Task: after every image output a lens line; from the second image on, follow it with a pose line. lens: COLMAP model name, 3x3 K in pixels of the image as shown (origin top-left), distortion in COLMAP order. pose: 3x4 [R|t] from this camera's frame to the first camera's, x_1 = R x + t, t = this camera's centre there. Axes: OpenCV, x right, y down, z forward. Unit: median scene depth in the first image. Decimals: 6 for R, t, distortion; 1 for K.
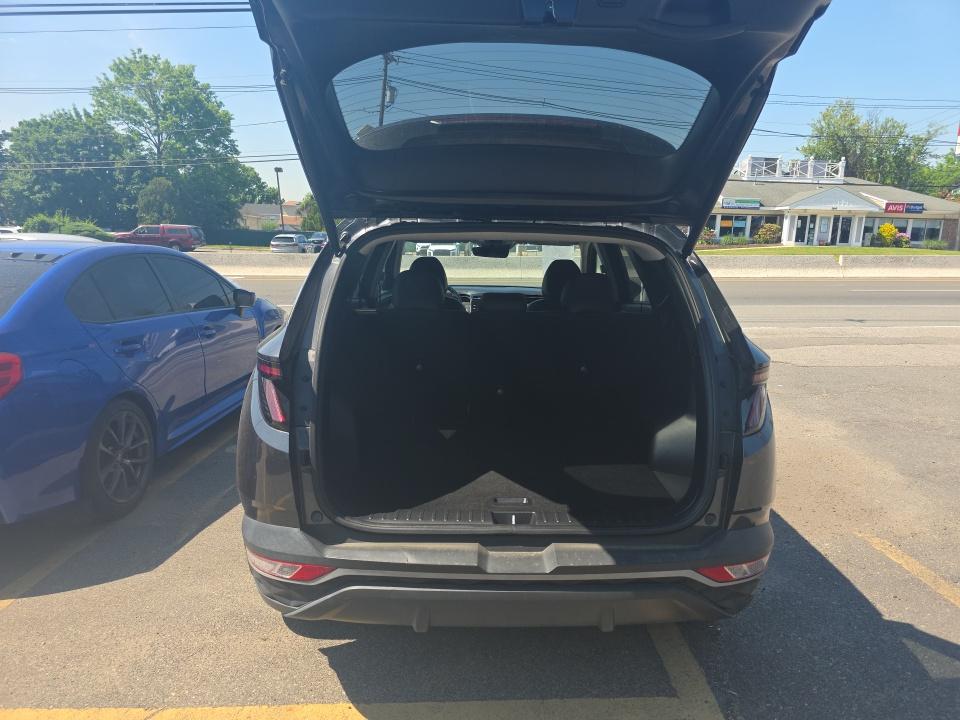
lens RADIAL K [[673.5, 0, 485.9], [0, 673.5, 373.5], [0, 0, 1]] dist [0.037868, -0.038877]
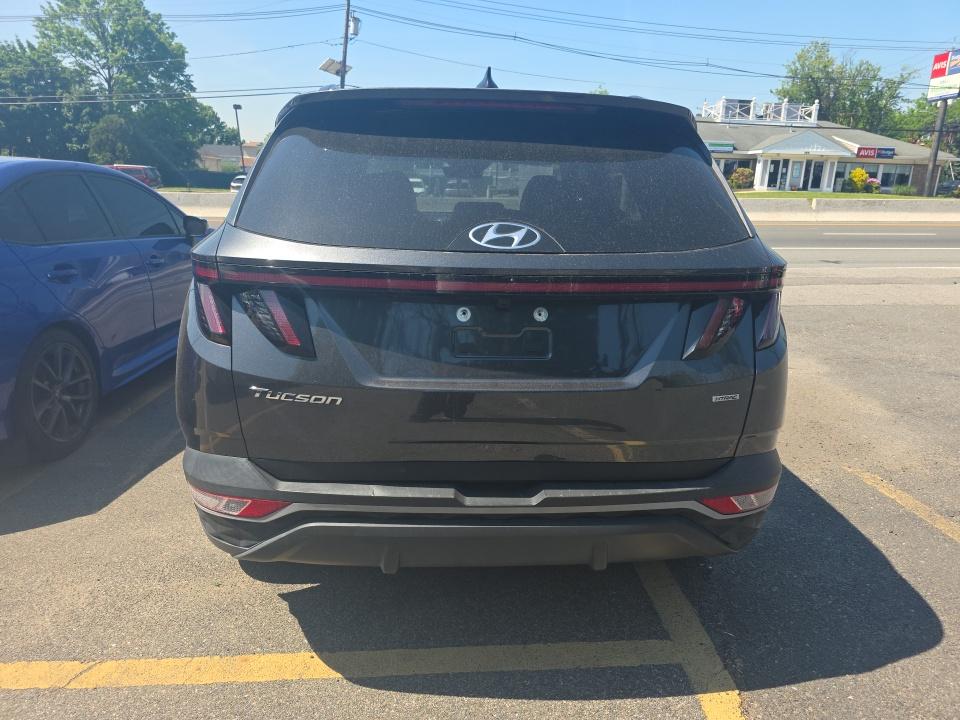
lens RADIAL K [[673.5, 0, 474.9], [0, 673.5, 368.3], [0, 0, 1]] dist [0.037868, -0.038877]
pose [[0.999548, -0.004570, 0.029721, -0.001851], [0.002598, 0.997814, 0.066038, 0.010635], [-0.029958, -0.065931, 0.997374, 0.025110]]
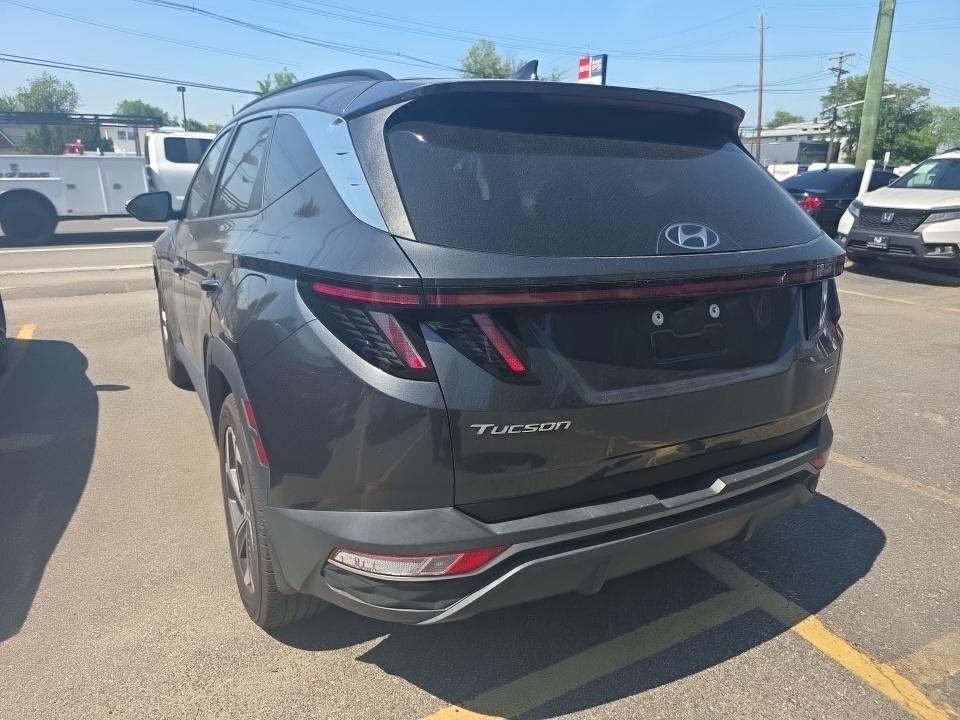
lens RADIAL K [[673.5, 0, 481.7], [0, 673.5, 380.5], [0, 0, 1]] dist [0.037868, -0.038877]
pose [[0.885968, -0.136637, 0.443160, -0.103320], [0.091850, 0.988380, 0.121115, 0.000419], [-0.454559, -0.066600, 0.888223, 0.060992]]
